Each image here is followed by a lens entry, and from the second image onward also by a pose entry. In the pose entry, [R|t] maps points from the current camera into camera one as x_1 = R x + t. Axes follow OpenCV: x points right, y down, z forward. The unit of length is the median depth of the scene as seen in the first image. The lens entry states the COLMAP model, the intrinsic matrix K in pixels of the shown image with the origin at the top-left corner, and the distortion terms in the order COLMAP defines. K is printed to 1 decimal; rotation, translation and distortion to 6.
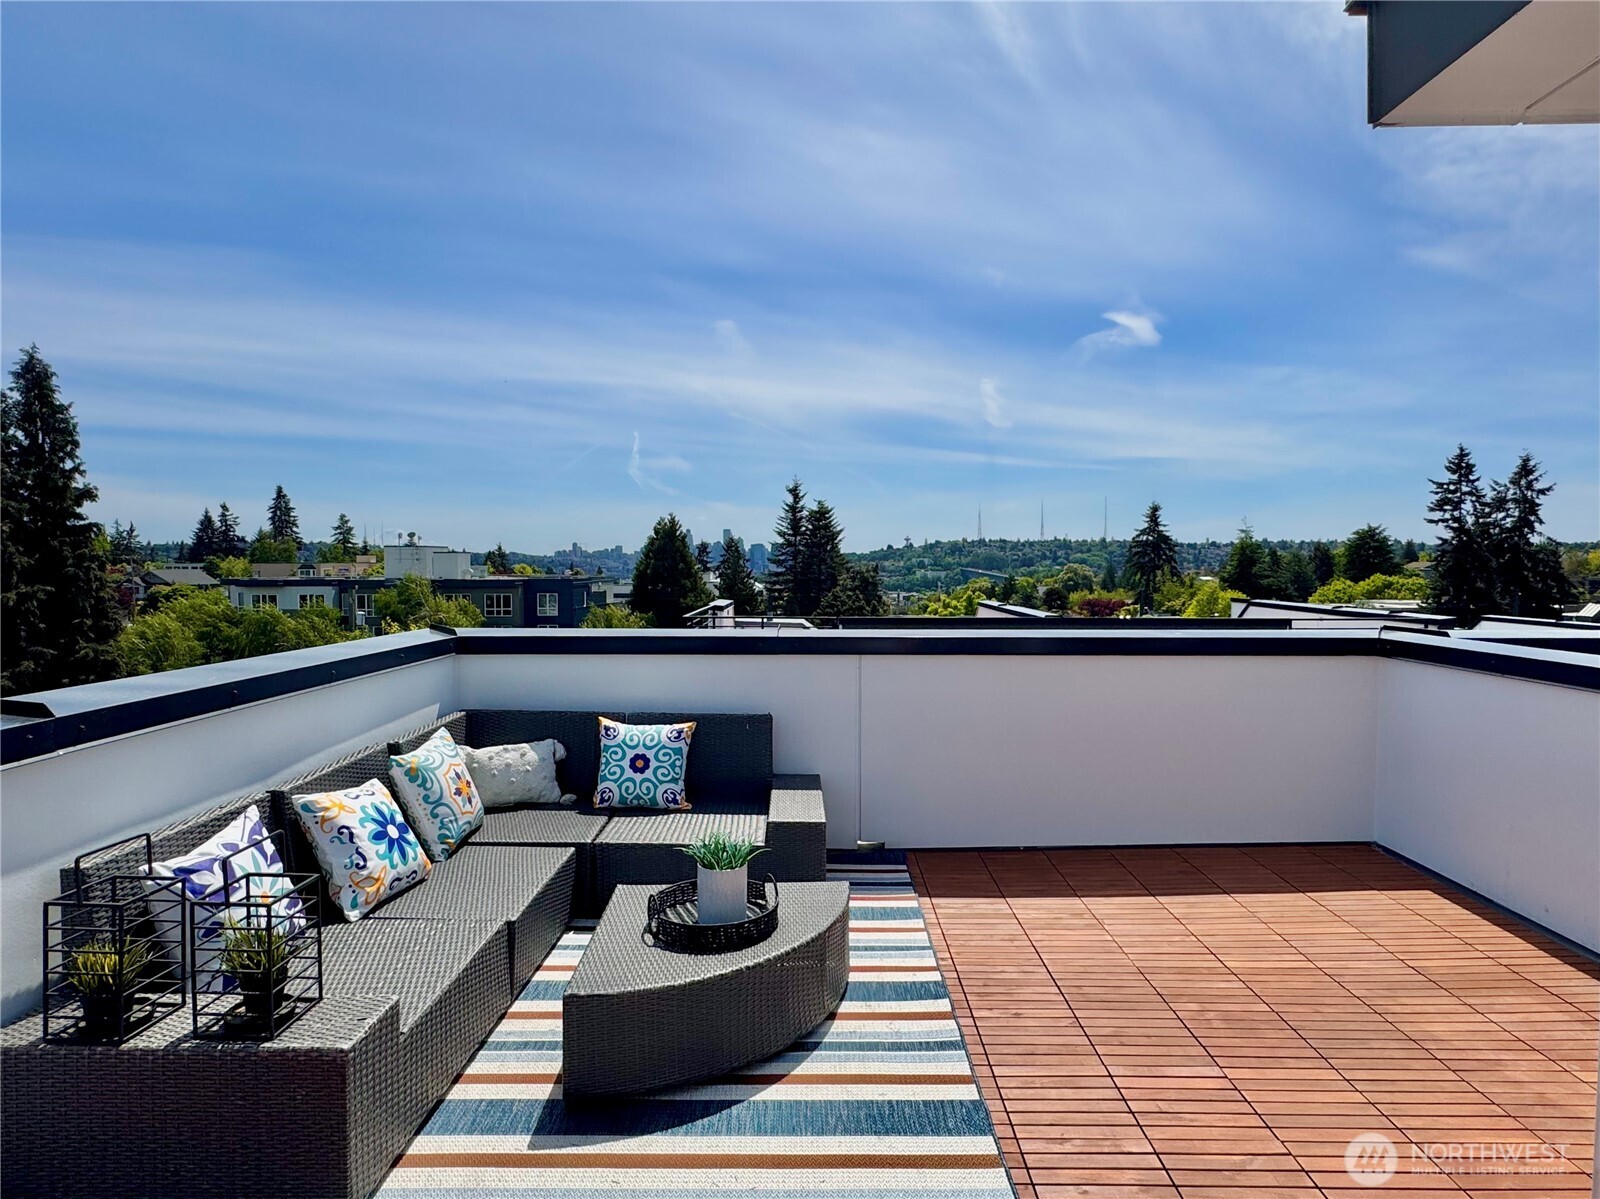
lens RADIAL K [[832.3, 0, 797.2], [0, 832.3, 602.1], [0, 0, 1]] dist [0.001441, 0.000149]
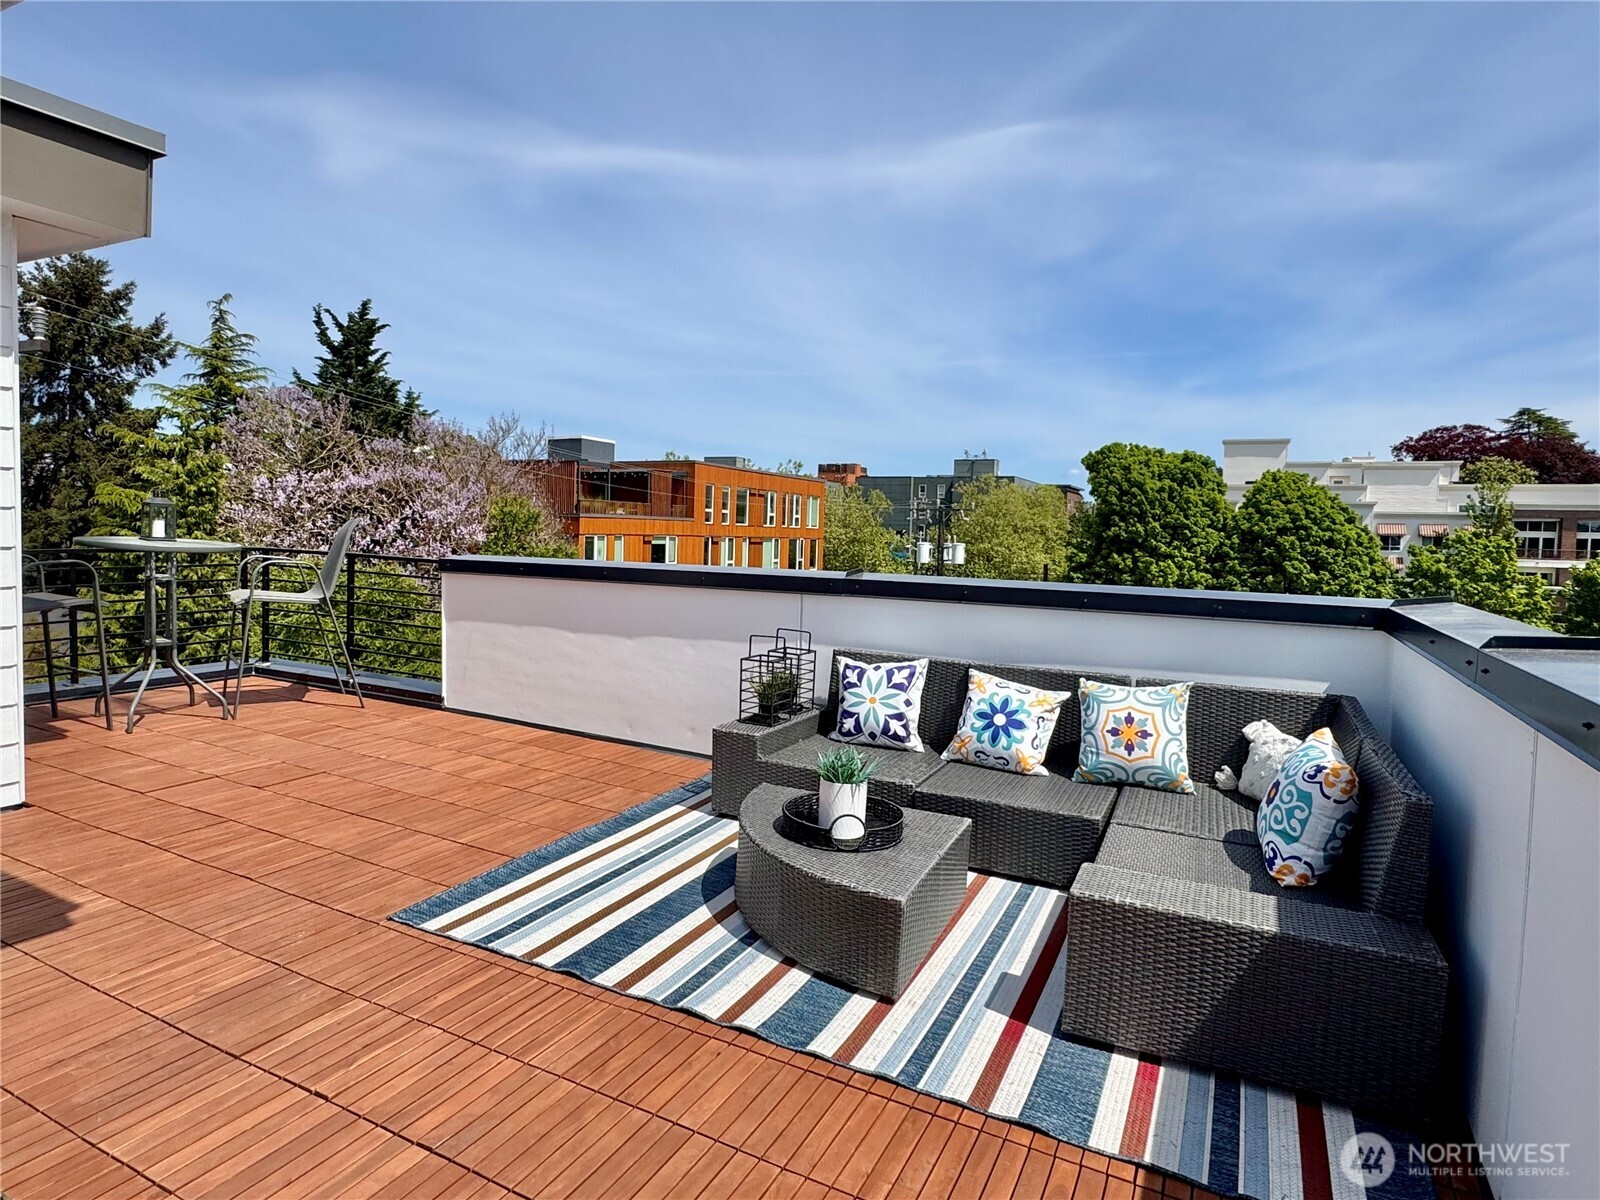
lens RADIAL K [[888.7, 0, 807.8], [0, 888.7, 597.5], [0, 0, 1]] dist [-0.024237, 0.000791]
pose [[-0.413782, 0.063391, -0.908166, 1.002069], [-0.054640, 0.994045, 0.094280, -0.023969], [0.908735, 0.088634, -0.407854, 1.499308]]
